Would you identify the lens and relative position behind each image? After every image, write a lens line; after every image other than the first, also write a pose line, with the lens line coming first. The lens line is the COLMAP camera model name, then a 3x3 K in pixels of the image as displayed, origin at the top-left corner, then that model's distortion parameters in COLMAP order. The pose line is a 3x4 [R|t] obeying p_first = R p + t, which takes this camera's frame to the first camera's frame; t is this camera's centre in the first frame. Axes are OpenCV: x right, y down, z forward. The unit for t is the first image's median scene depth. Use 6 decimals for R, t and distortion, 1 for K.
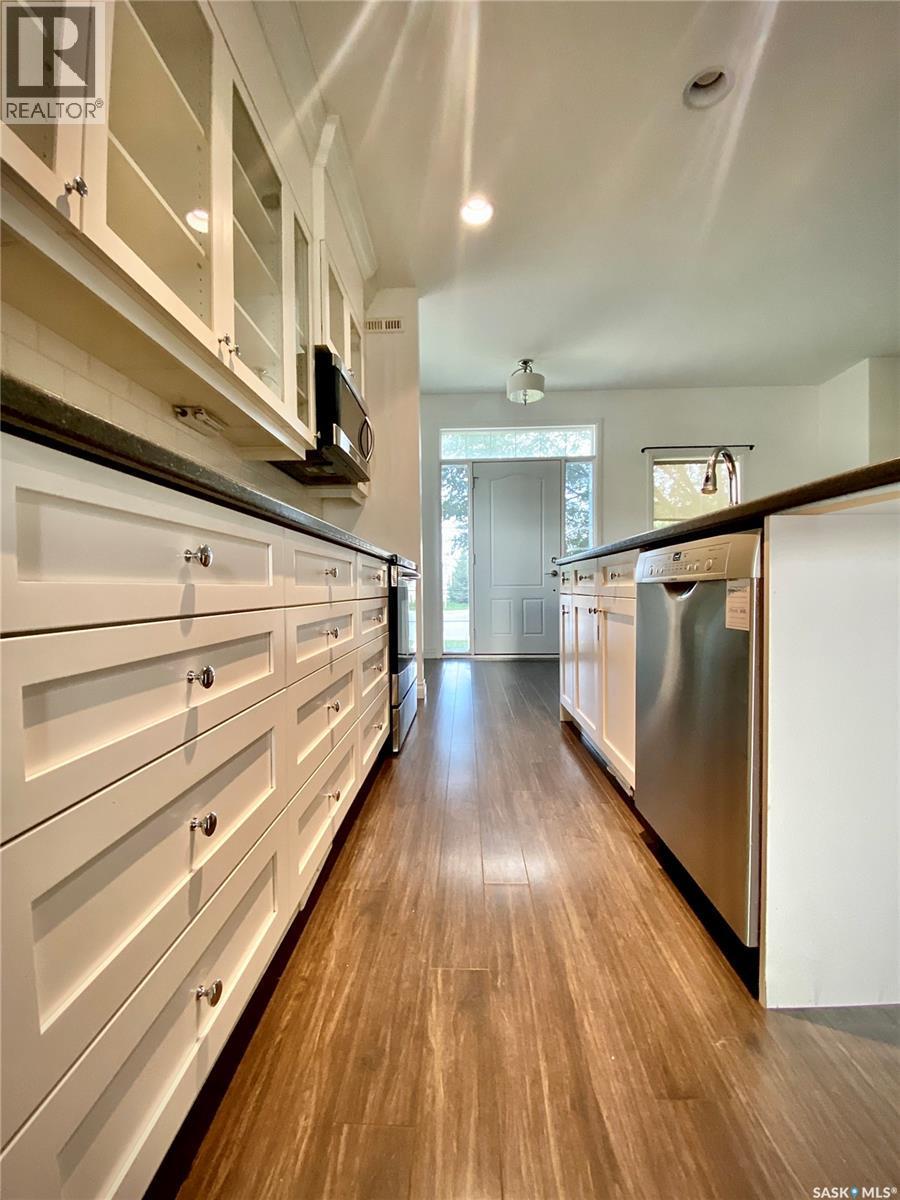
lens RADIAL K [[482.4, 0, 450.0], [0, 482.4, 600.0], [0, 0, 1]] dist [0.025911, -0.026178]
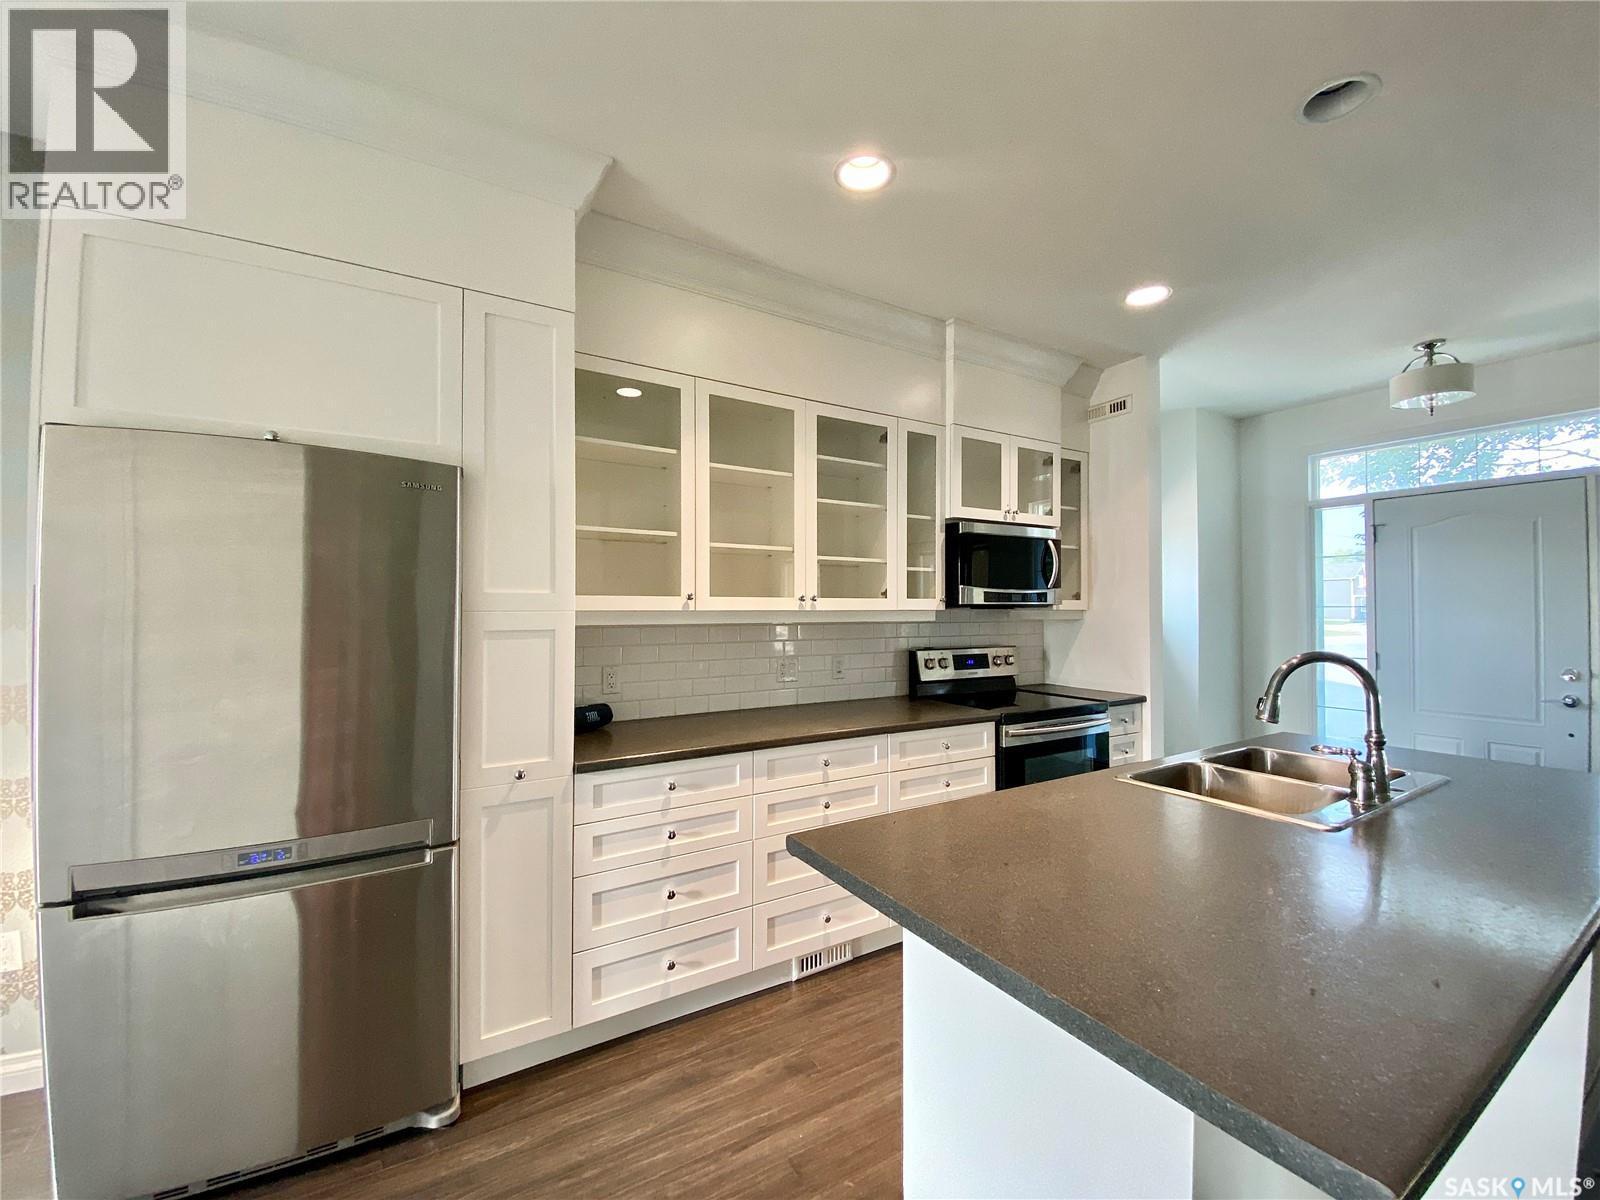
lens RADIAL K [[643.1, 0, 791.0], [0, 643.1, 597.3], [0, 0, 1]] dist [0.025911, -0.026178]
pose [[0.545779, -0.004103, -0.837919, 0.777492], [-0.030412, 0.999232, -0.024701, -0.295331], [0.837377, 0.038964, 0.545236, -0.107103]]
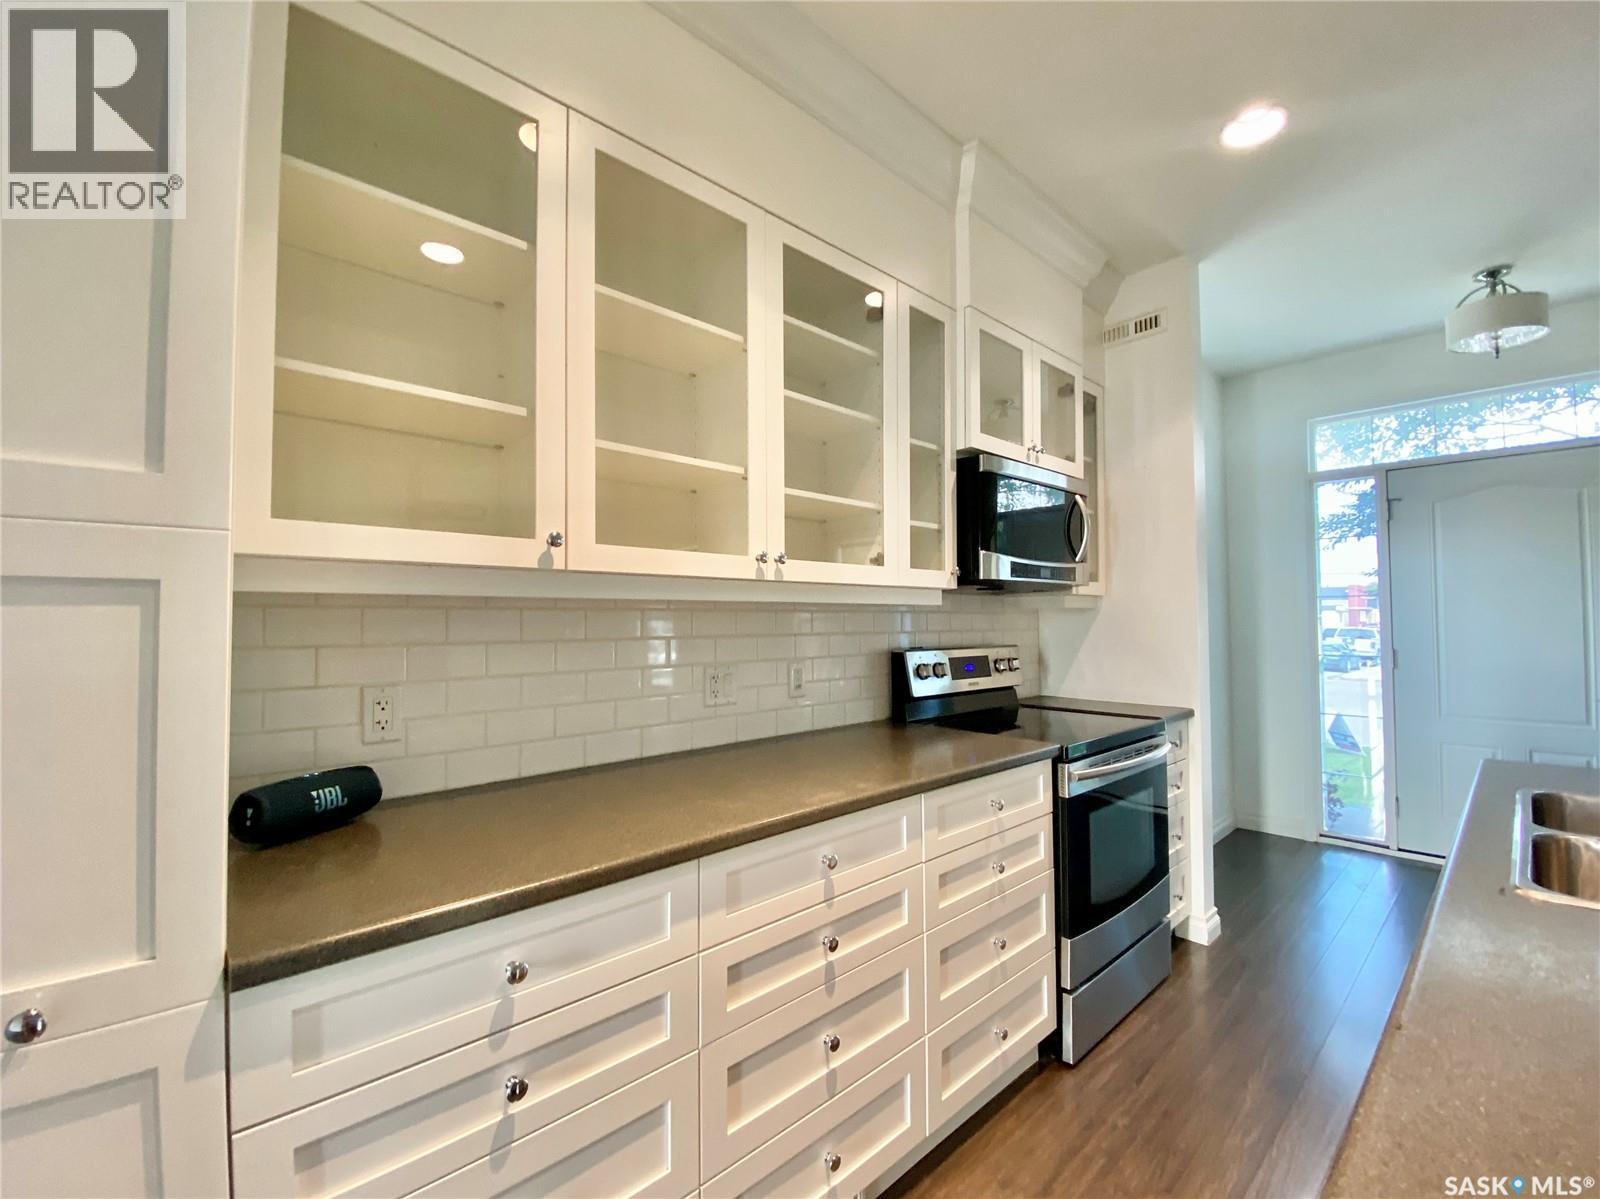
lens RADIAL K [[689.0, 0, 800.0], [0, 689.0, 599.5], [0, 0, 1]] dist [0.009709, -0.011235]
pose [[0.711058, -0.011349, -0.703042, 0.287670], [-0.024100, 0.998889, -0.040500, -0.248425], [0.702720, 0.045741, 0.709994, 0.094519]]
